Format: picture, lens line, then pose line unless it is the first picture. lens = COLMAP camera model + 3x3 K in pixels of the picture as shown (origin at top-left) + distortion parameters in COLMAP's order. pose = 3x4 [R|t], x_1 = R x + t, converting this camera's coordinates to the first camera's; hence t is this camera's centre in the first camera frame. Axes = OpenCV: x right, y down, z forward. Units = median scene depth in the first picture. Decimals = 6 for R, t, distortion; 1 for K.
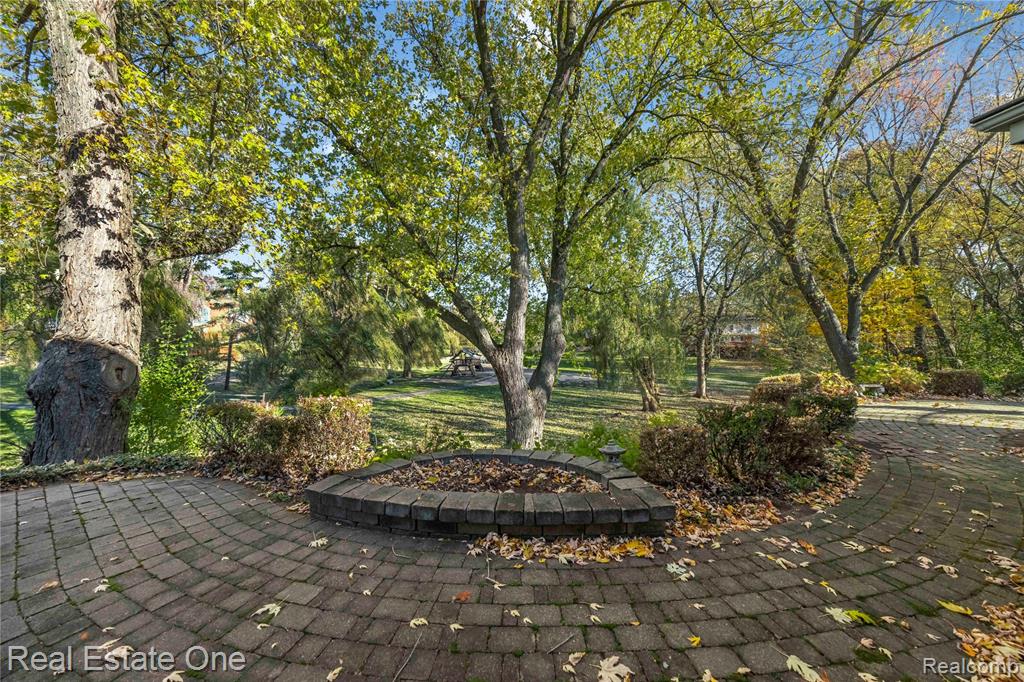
lens RADIAL K [[360.8, 0, 513.6], [0, 360.8, 339.9], [0, 0, 1]] dist [-0.003341, -0.000141]
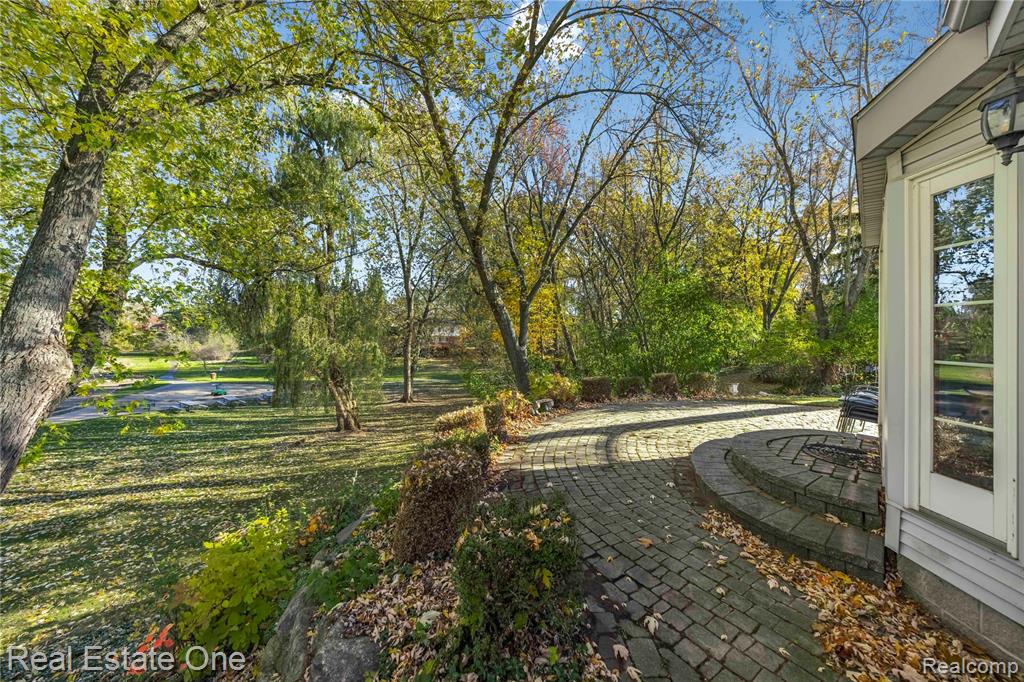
lens RADIAL K [[360.8, 0, 512.6], [0, 360.8, 339.2], [0, 0, 1]] dist [-0.003341, -0.000141]
pose [[0.737117, 0.000625, 0.675765, 0.098281], [0.001496, 0.999996, -0.002556, -0.009642], [-0.675764, 0.002895, 0.737113, 0.119799]]
